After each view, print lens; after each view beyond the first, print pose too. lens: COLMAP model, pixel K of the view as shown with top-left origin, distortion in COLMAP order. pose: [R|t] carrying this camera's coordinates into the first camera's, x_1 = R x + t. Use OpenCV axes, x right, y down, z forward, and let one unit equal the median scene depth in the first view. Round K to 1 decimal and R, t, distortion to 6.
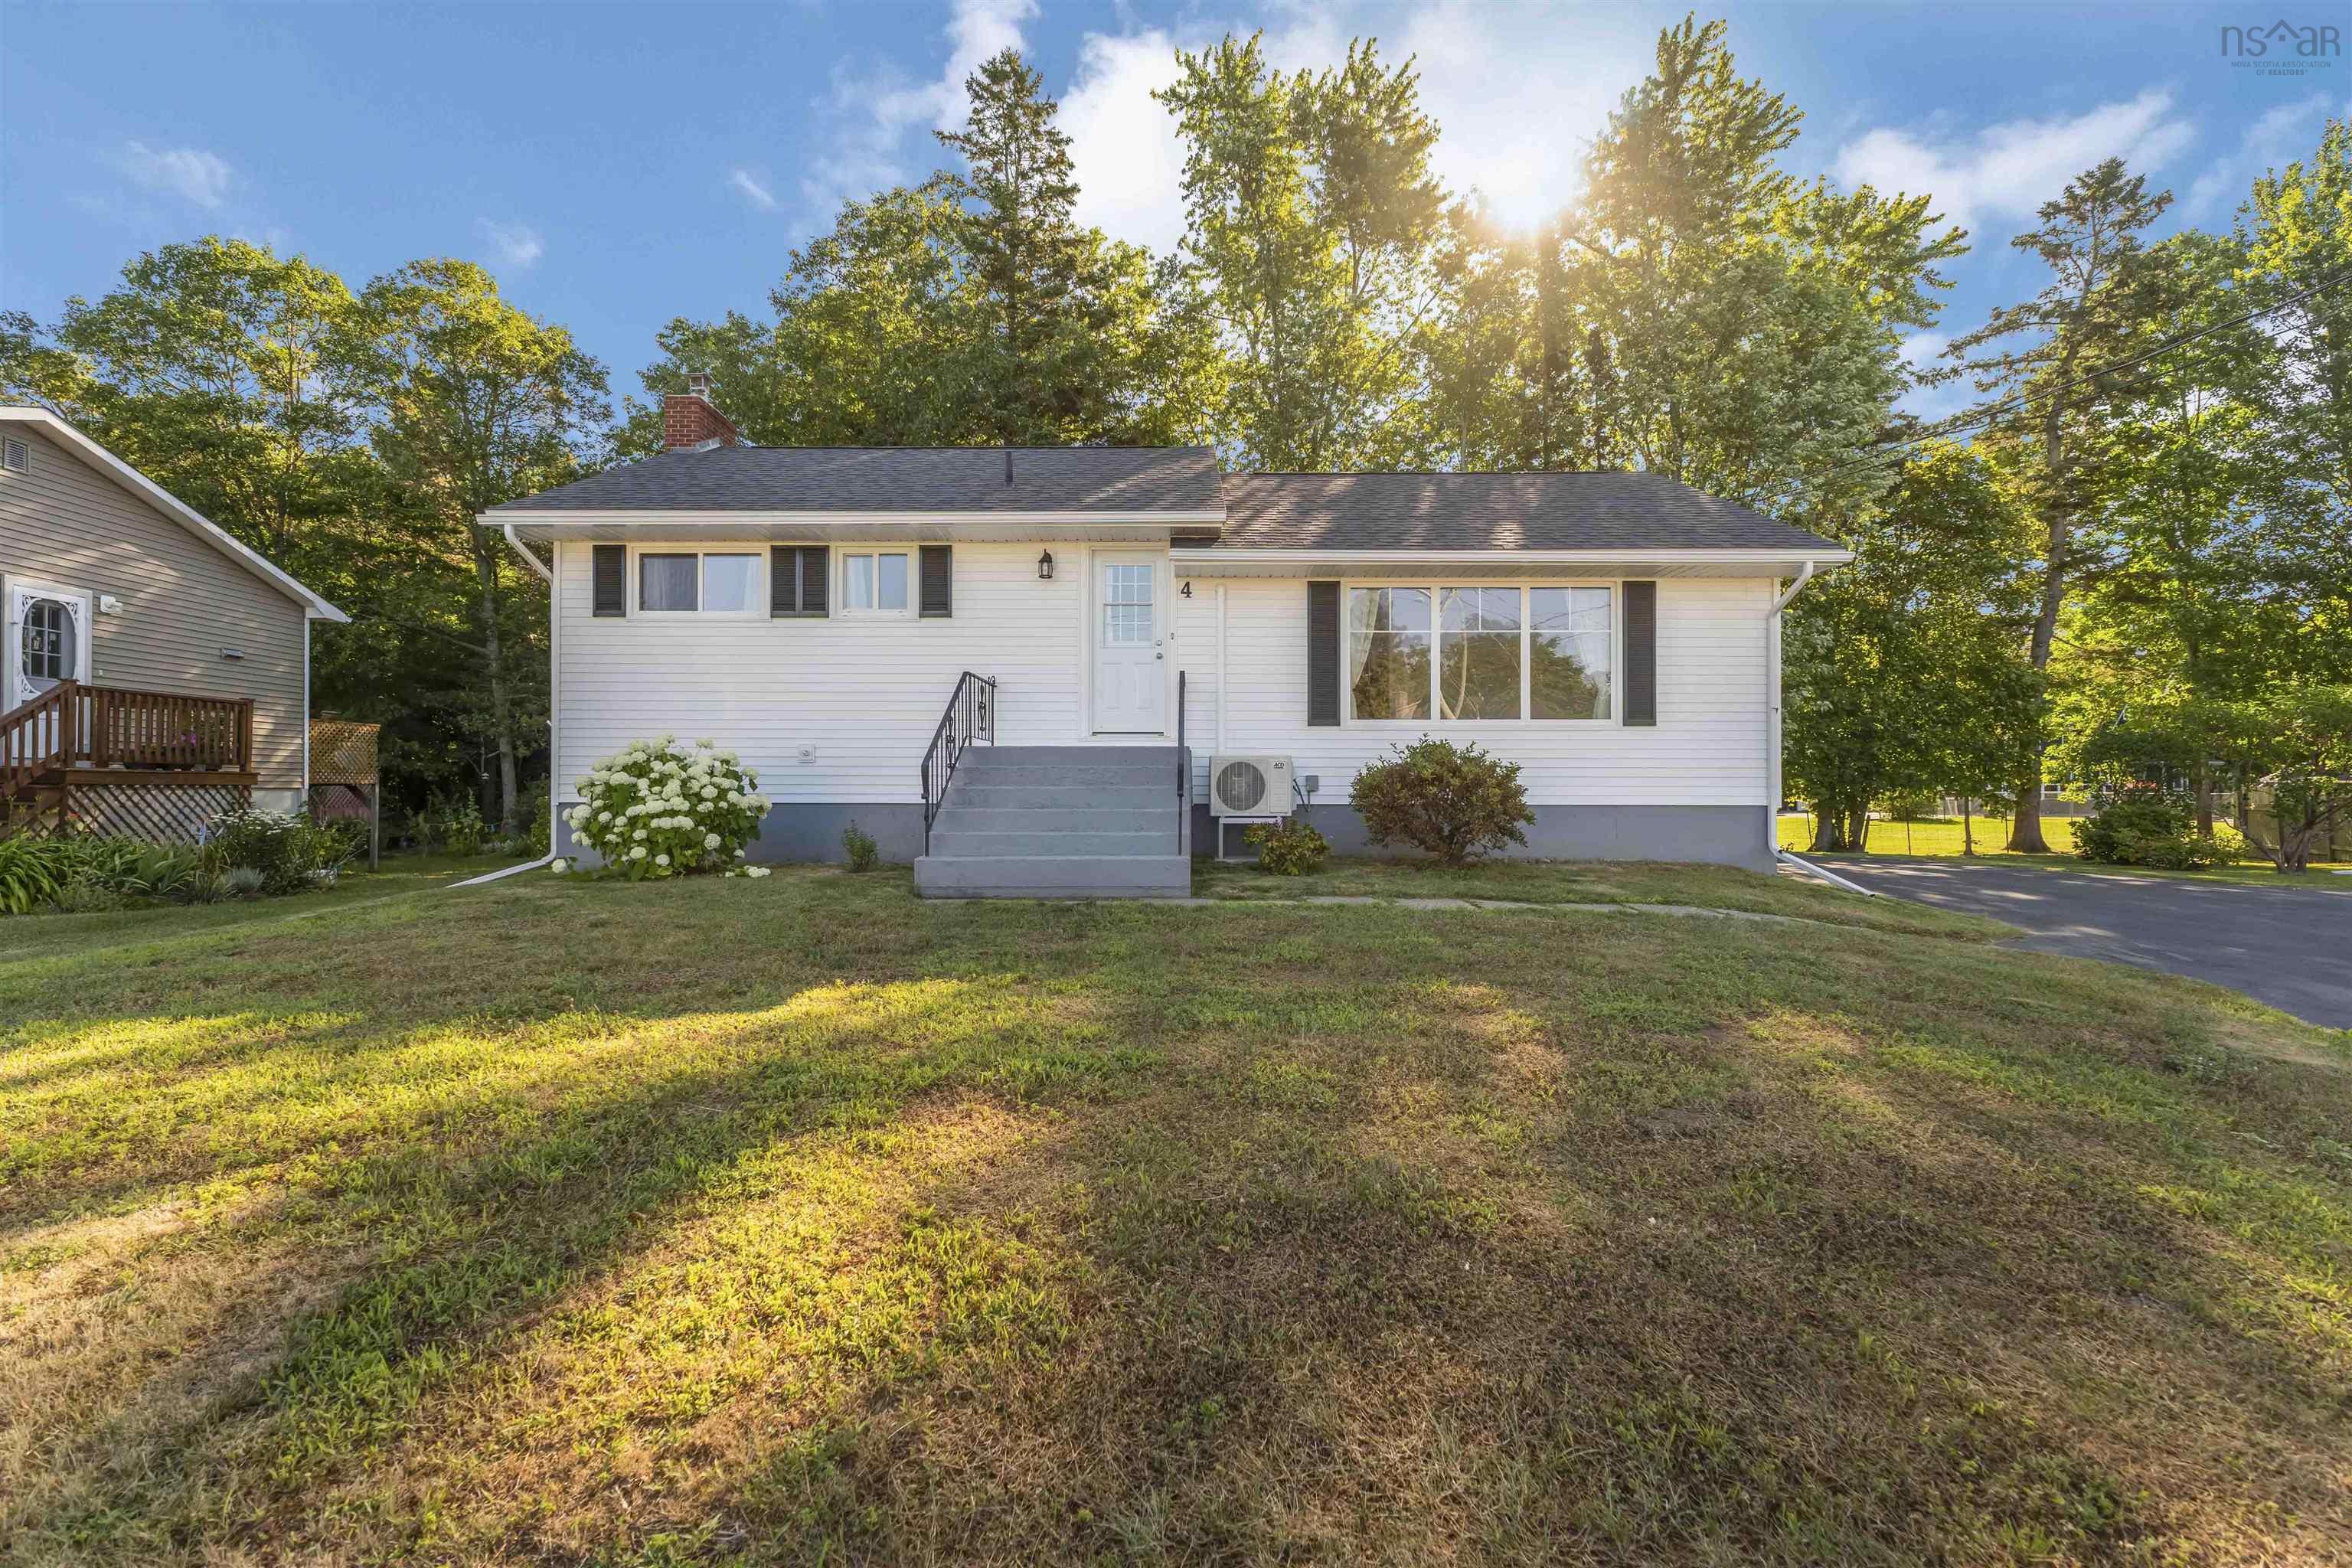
lens RADIAL K [[1000.4, 0, 1173.4], [0, 1000.4, 790.4], [0, 0, 1]] dist [-0.002007, 0.000387]
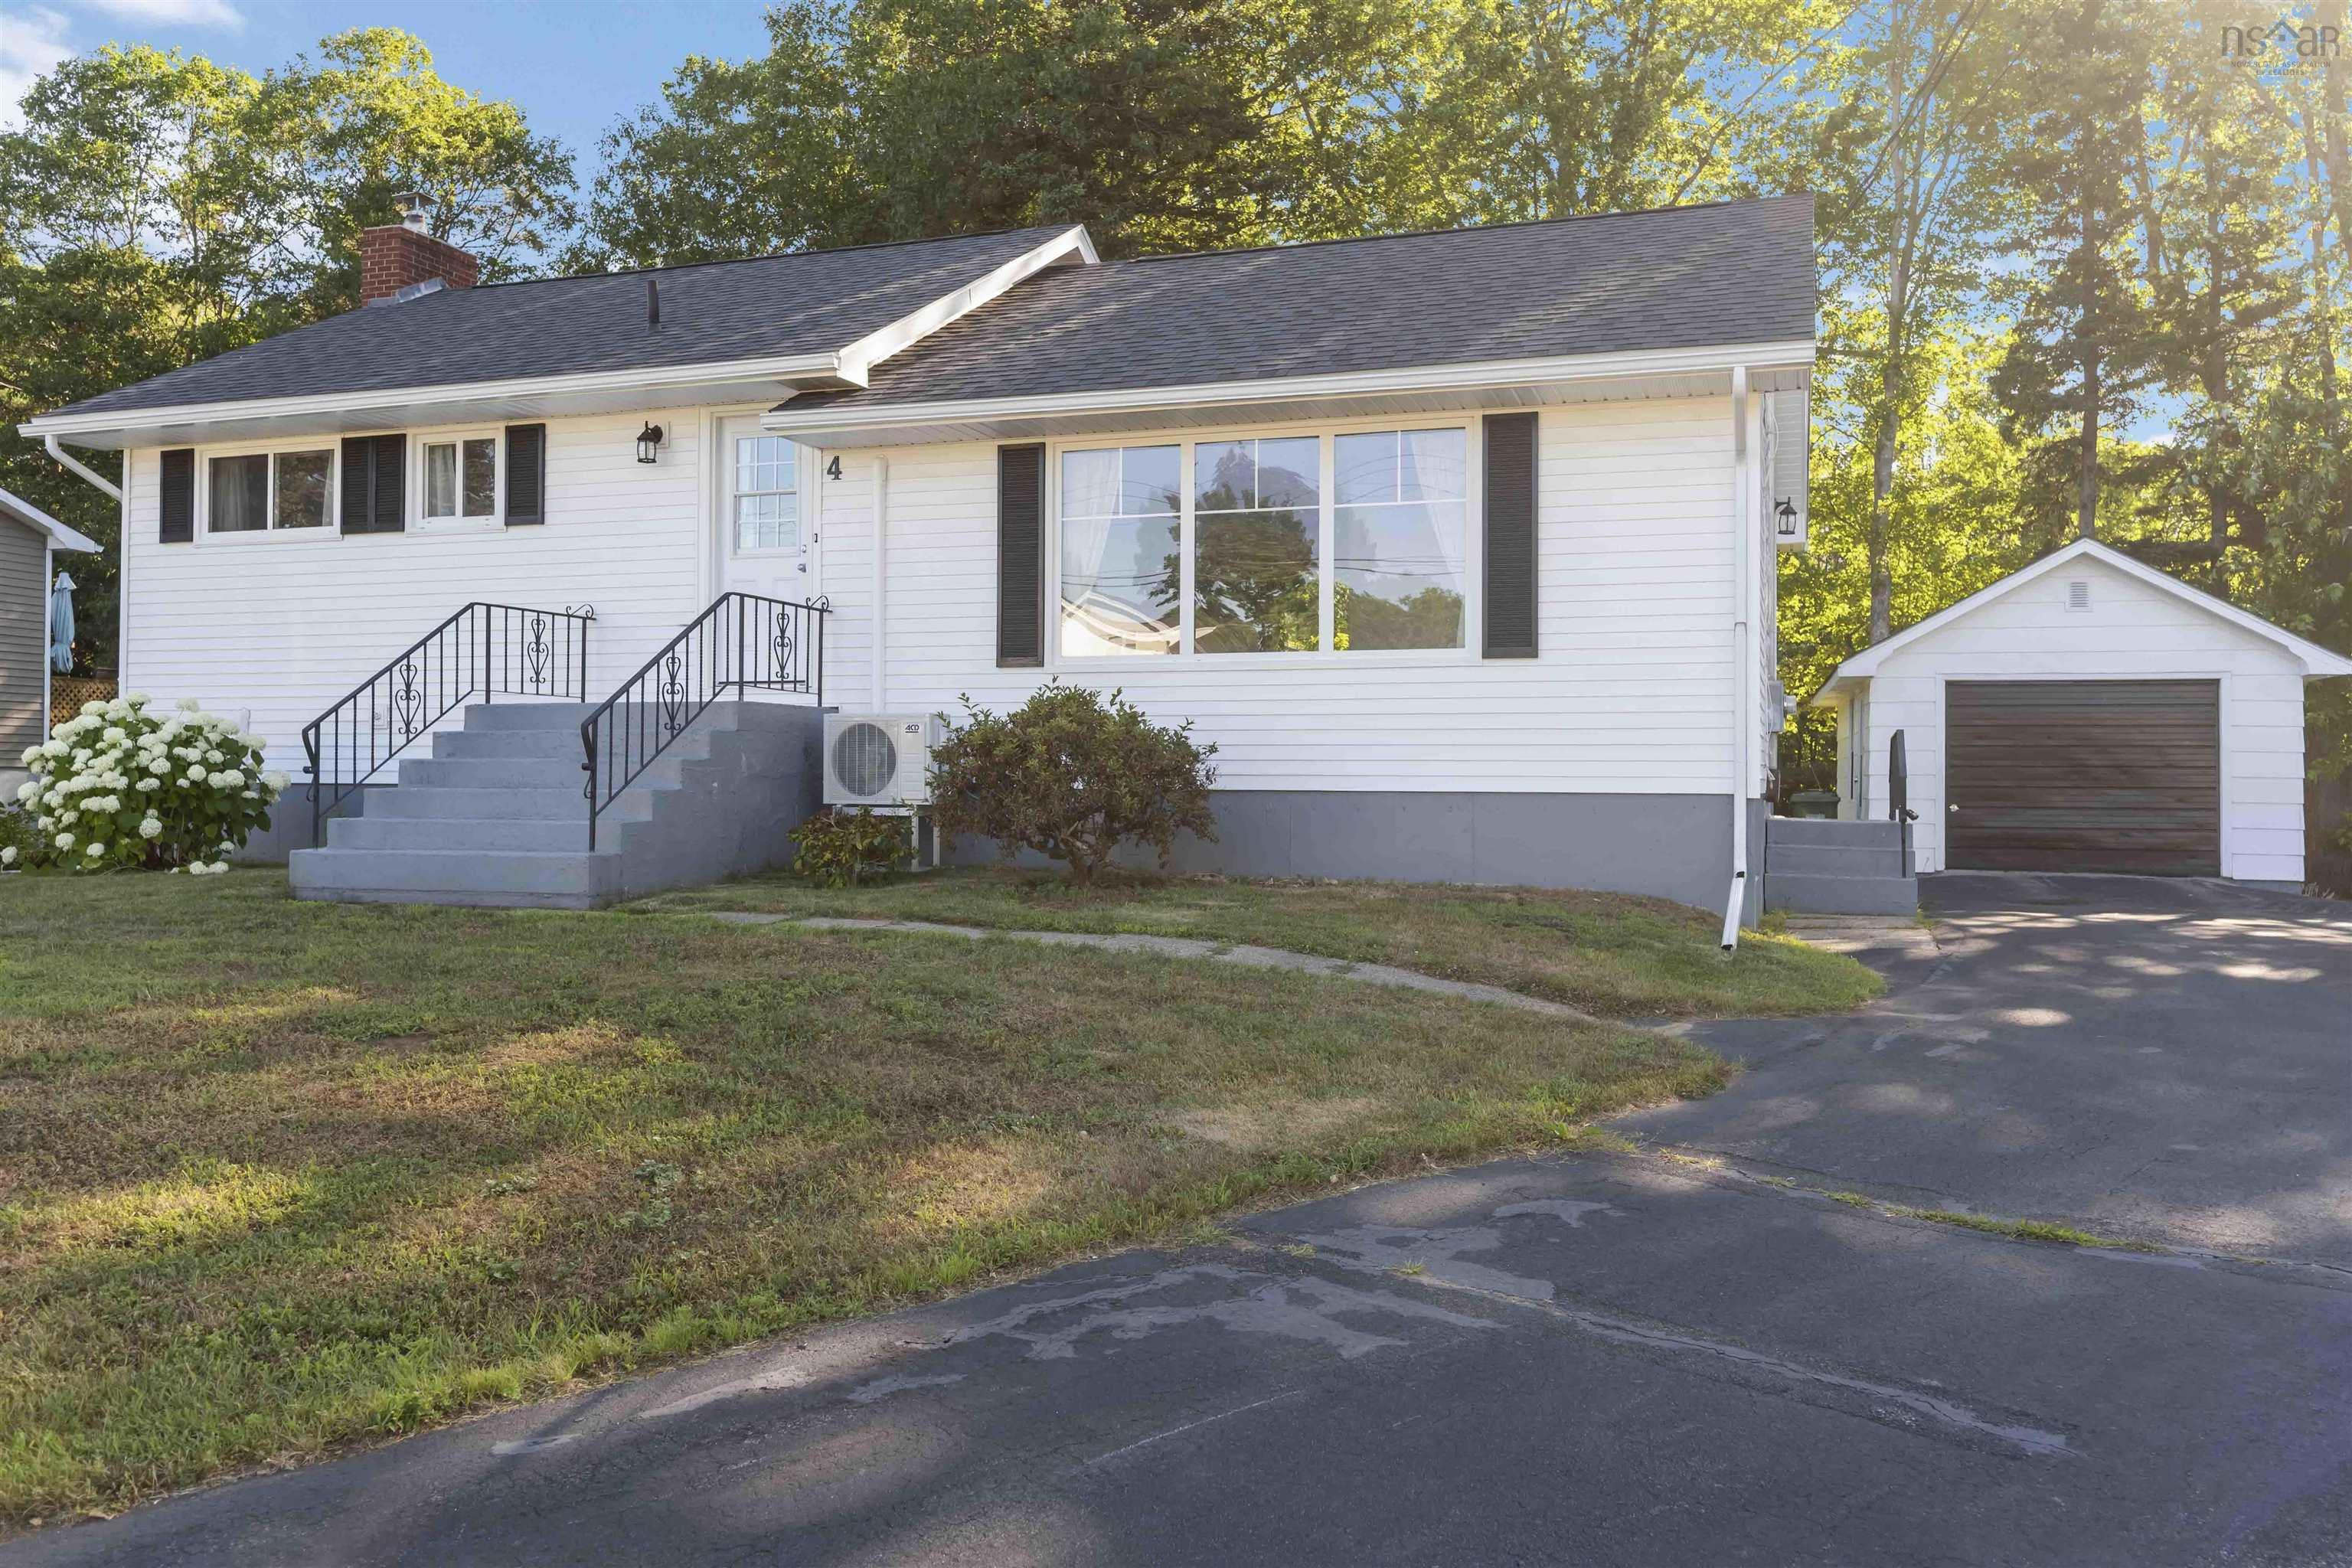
lens RADIAL K [[1821.7, 0, 1174.4], [0, 1821.7, 782.4], [0, 0, 1]] dist [-0.007771, -0.005955]
pose [[0.946841, 0.003294, -0.321685, 0.622725], [-0.004860, 0.999980, -0.004064, 0.013682], [0.321665, 0.005412, 0.946838, -0.080028]]
